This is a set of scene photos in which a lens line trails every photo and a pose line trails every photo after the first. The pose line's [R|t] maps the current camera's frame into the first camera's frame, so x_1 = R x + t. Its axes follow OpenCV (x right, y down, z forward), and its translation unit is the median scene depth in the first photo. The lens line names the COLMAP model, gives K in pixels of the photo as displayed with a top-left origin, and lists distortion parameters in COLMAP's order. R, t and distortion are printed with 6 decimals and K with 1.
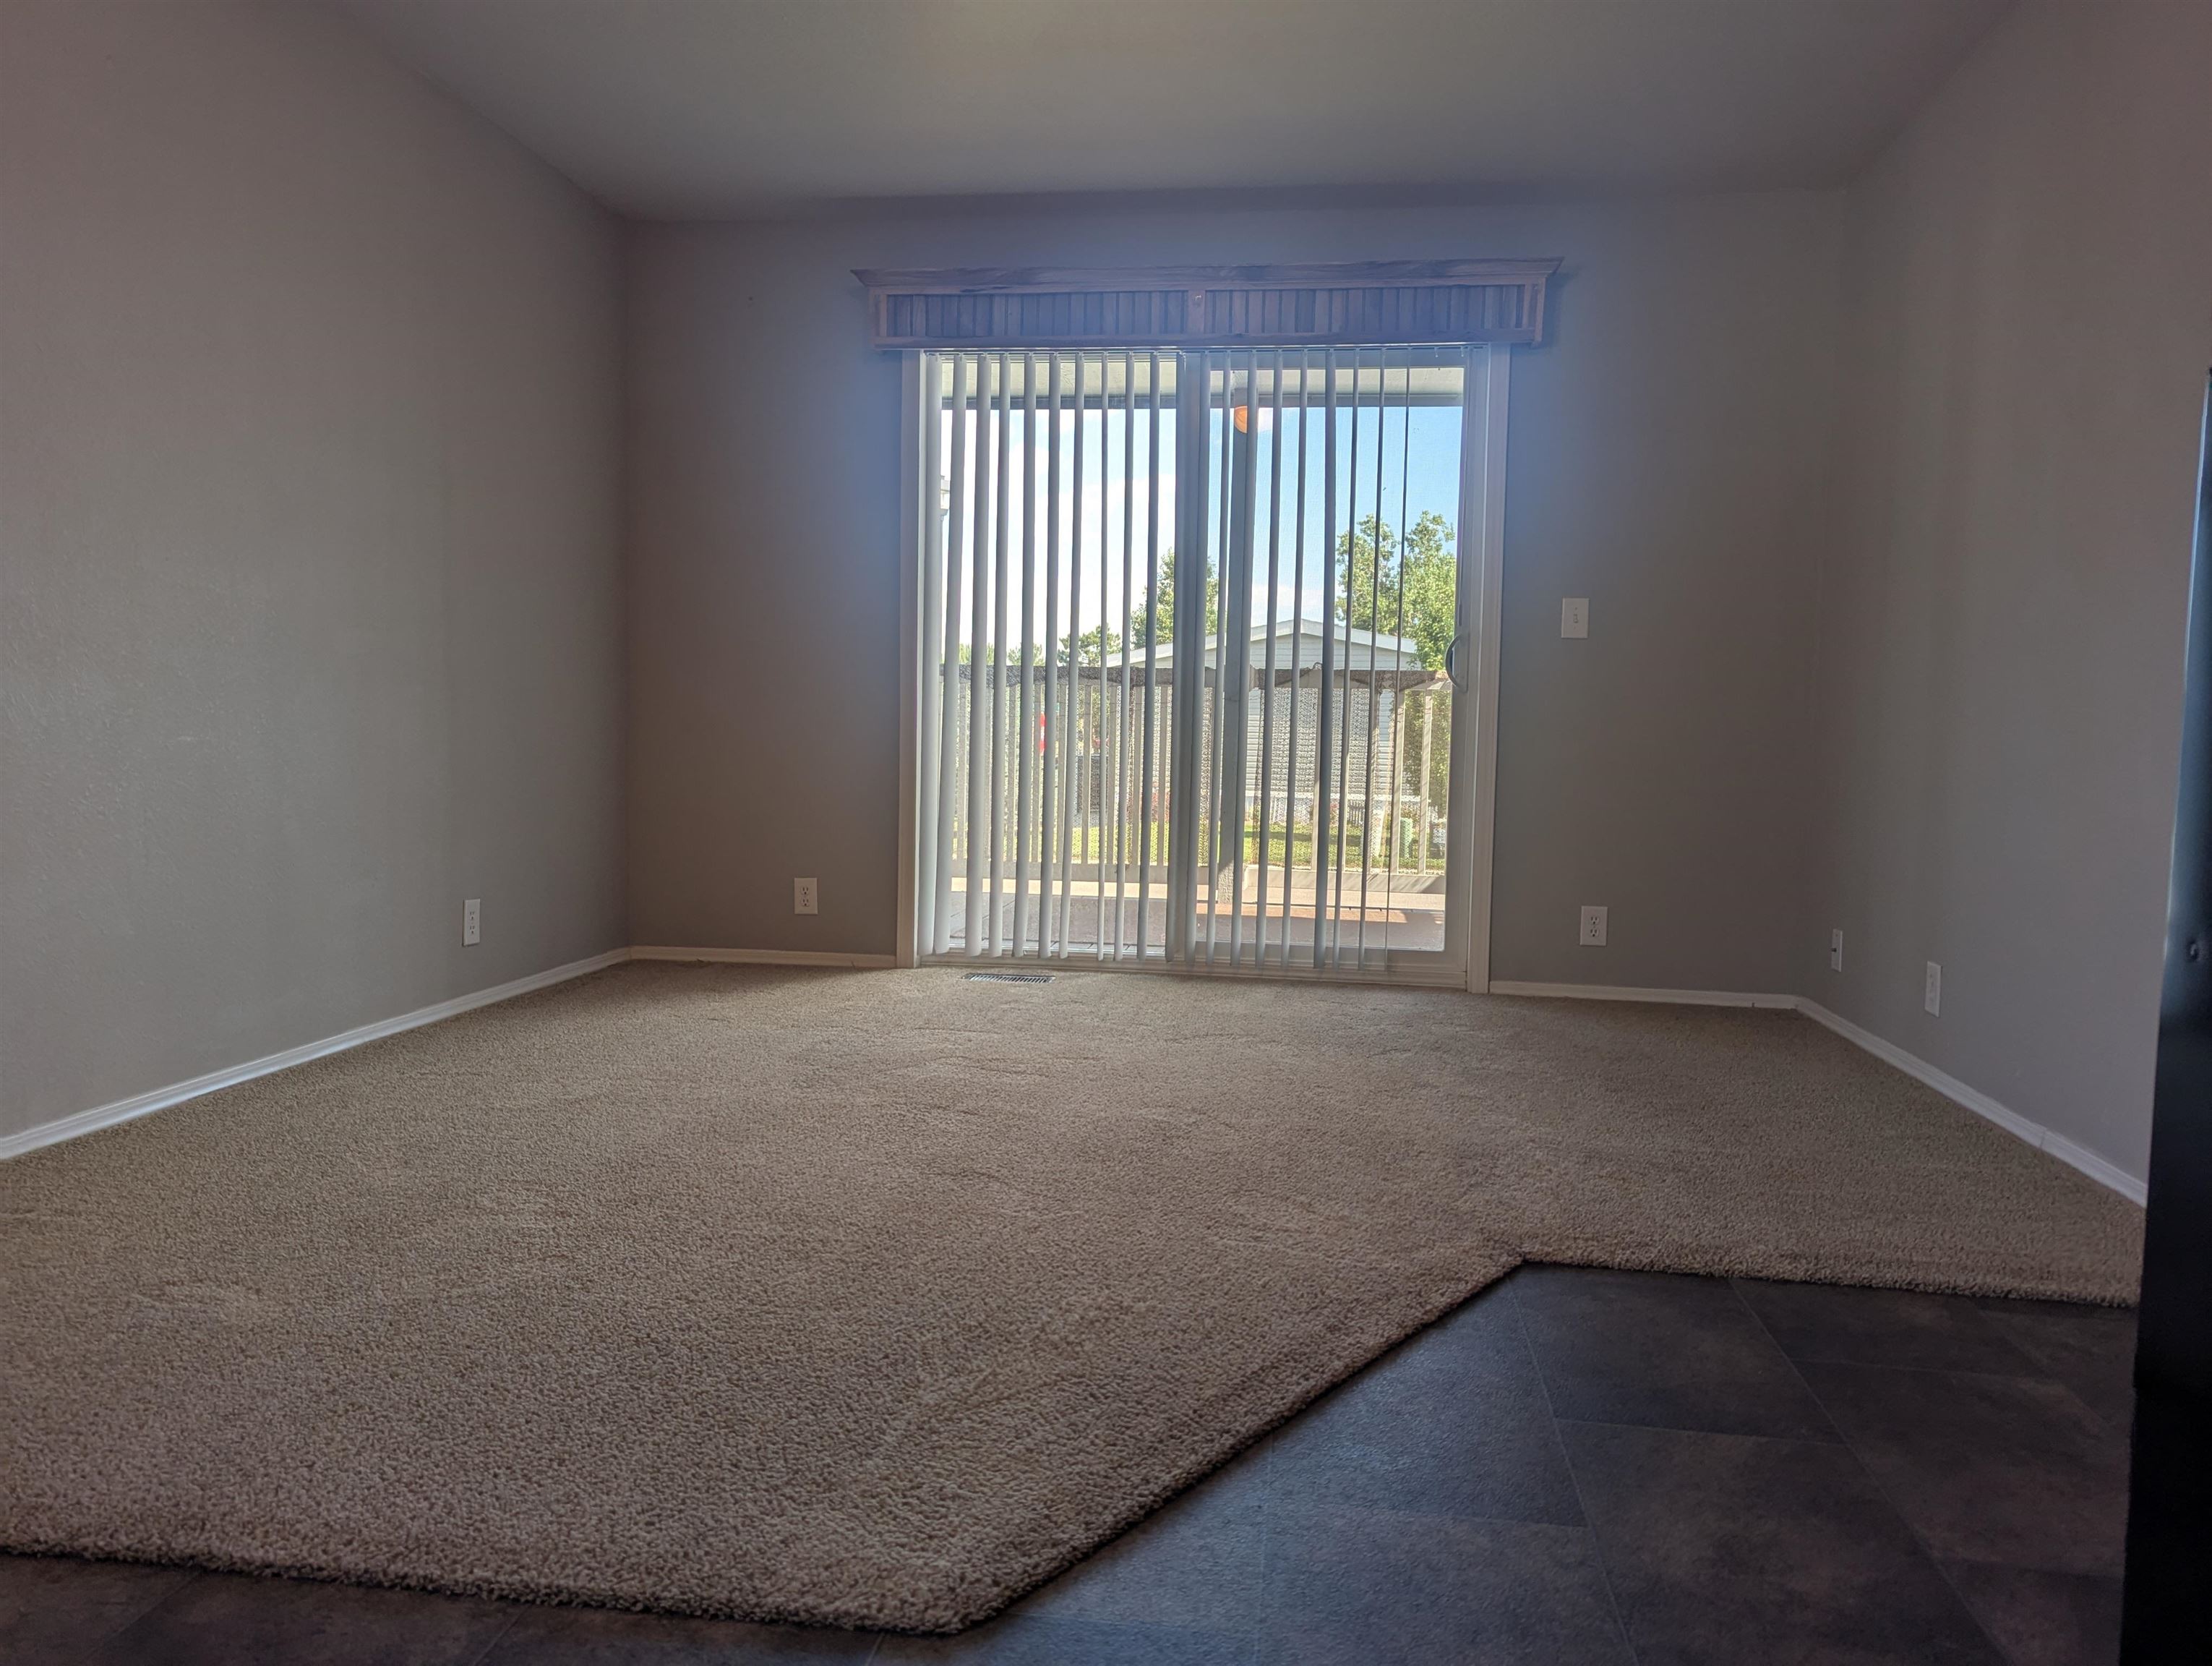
lens RADIAL K [[1568.8, 0, 1123.2], [0, 1568.8, 838.1], [0, 0, 1]] dist [0.065514, -0.060645]
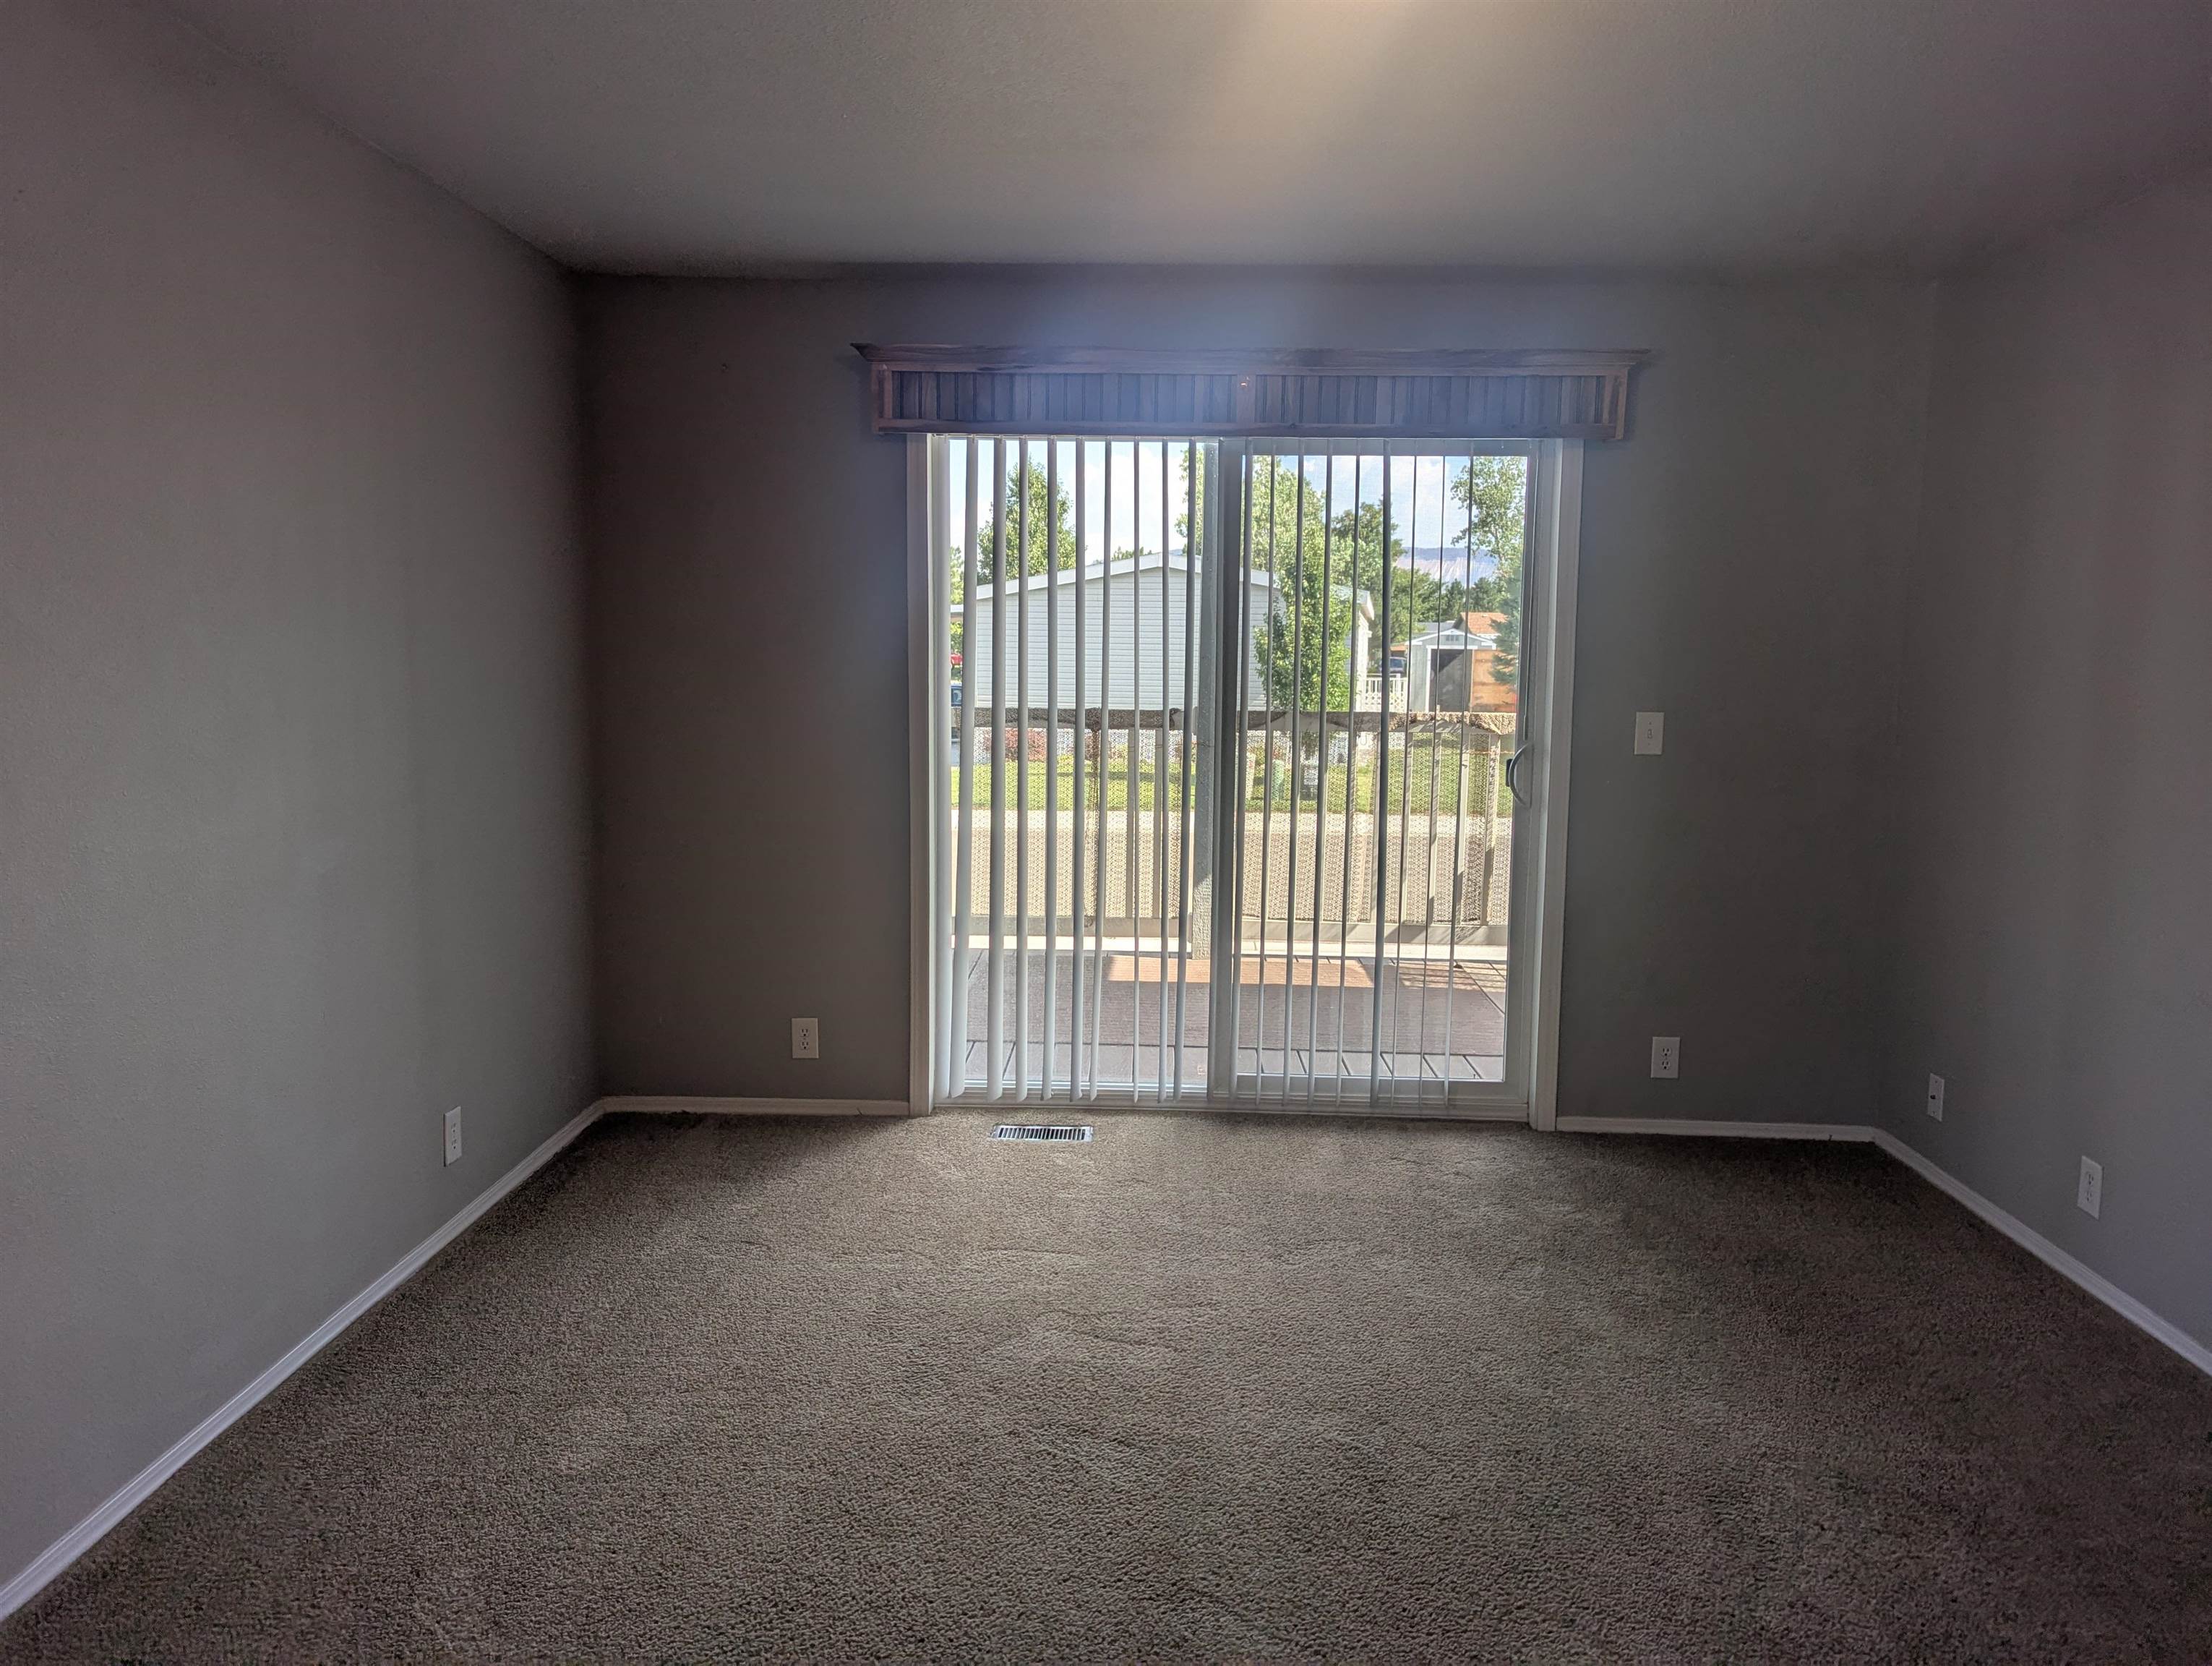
lens RADIAL K [[1568.8, 0, 1123.2], [0, 1568.8, 838.1], [0, 0, 1]] dist [0.065514, -0.060645]
pose [[0.995117, -0.019385, 0.096777, -0.111947], [0.014310, 0.998499, 0.052865, -0.129099], [-0.097656, -0.051222, 0.993901, 0.099583]]
